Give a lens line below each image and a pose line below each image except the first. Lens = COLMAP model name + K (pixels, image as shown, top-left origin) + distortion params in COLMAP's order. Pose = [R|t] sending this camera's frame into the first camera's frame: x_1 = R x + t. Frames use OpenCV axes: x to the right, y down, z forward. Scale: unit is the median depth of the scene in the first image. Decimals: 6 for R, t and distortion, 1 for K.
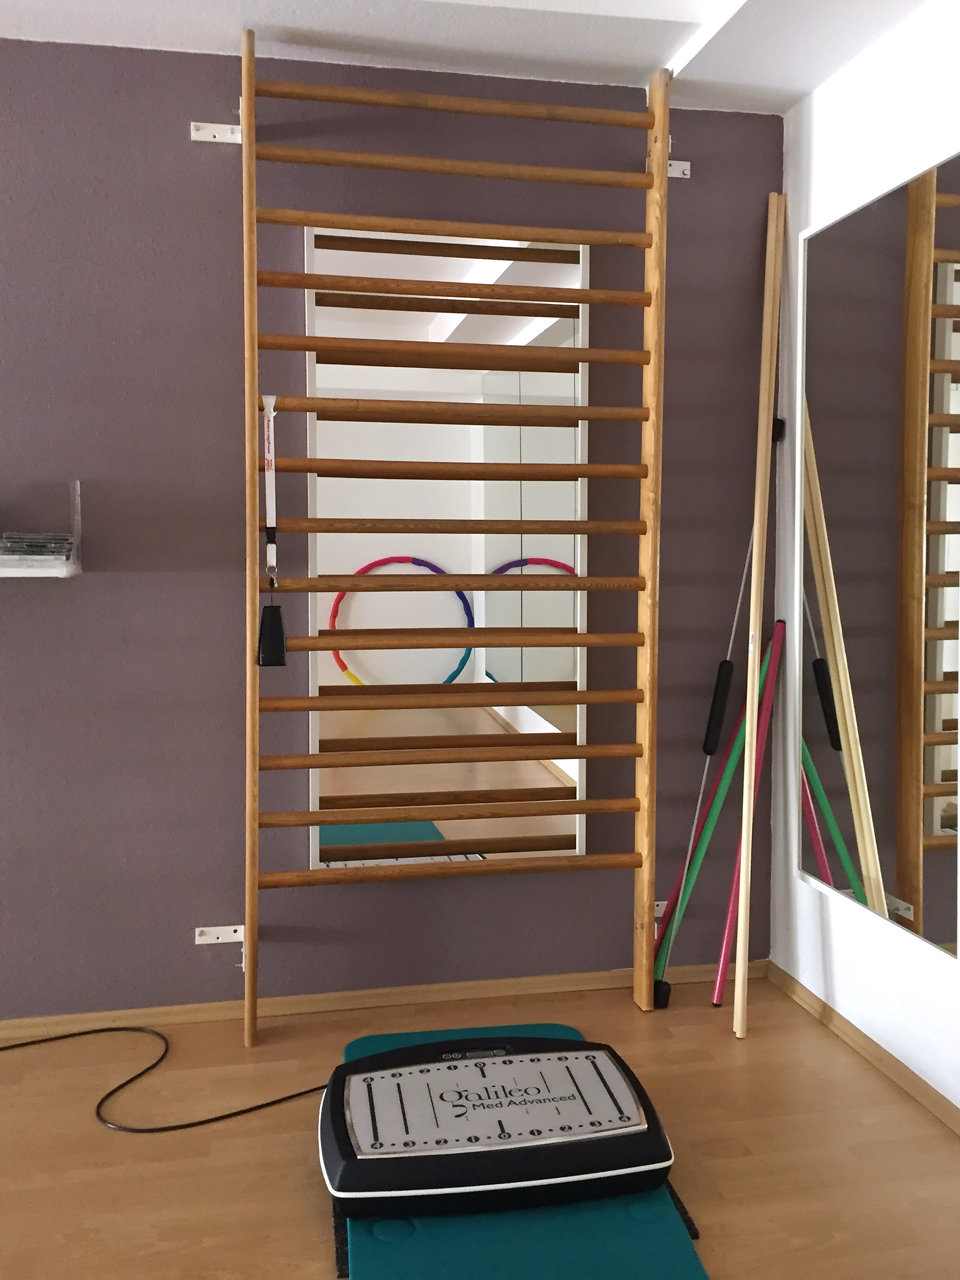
lens RADIAL K [[1151.5, 0, 494.1], [0, 1151.5, 621.3], [0, 0, 1]] dist [0.087452, -0.090384]
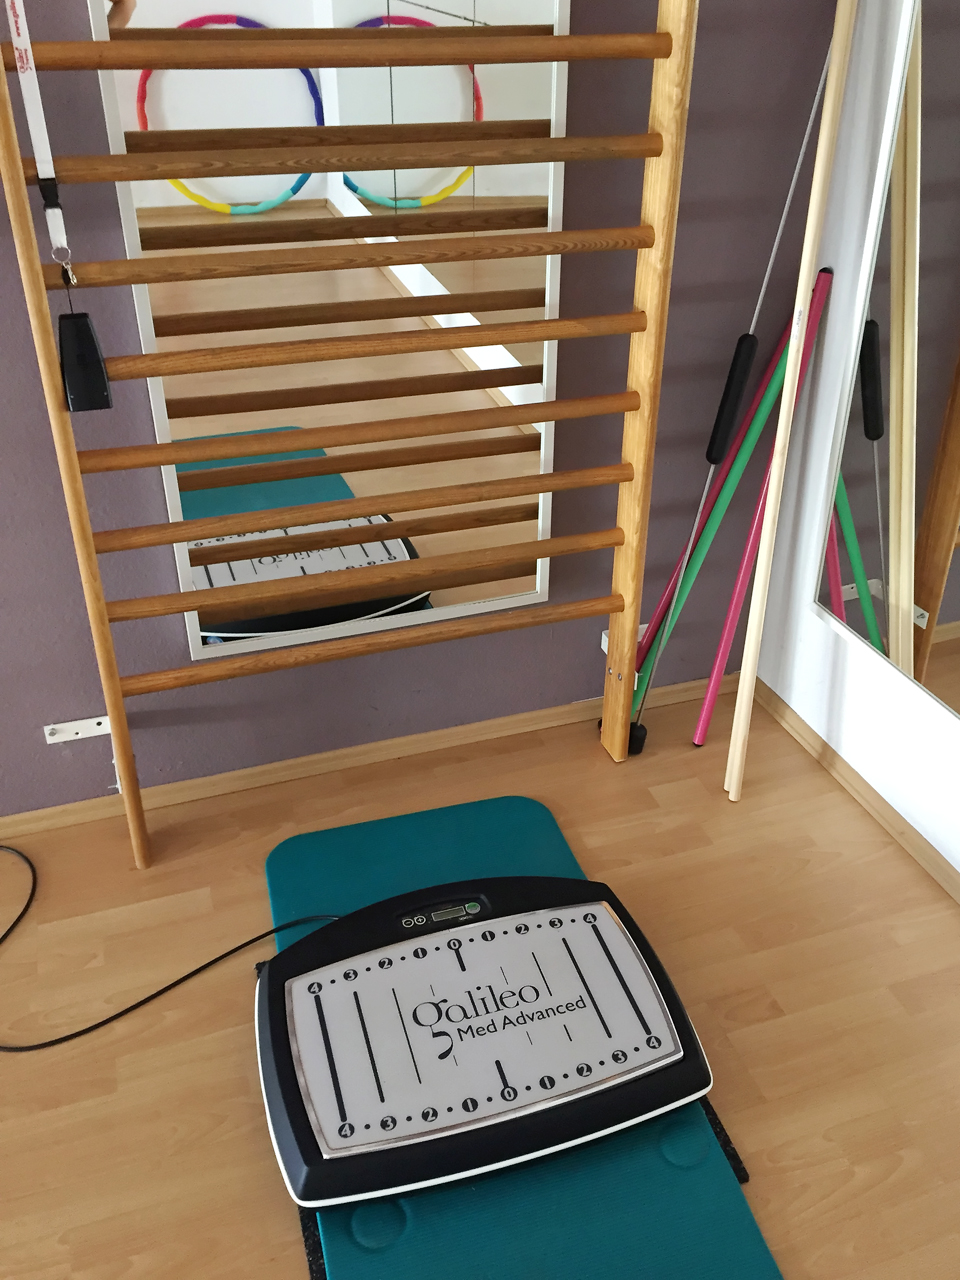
lens RADIAL K [[1151.5, 0, 505.8], [0, 1151.5, 632.6], [0, 0, 1]] dist [0.087452, -0.090384]
pose [[0.990216, -0.065870, 0.123020, -0.051733], [0.002629, 0.890229, 0.455505, -0.142108], [-0.139520, -0.450725, 0.881692, 0.340828]]
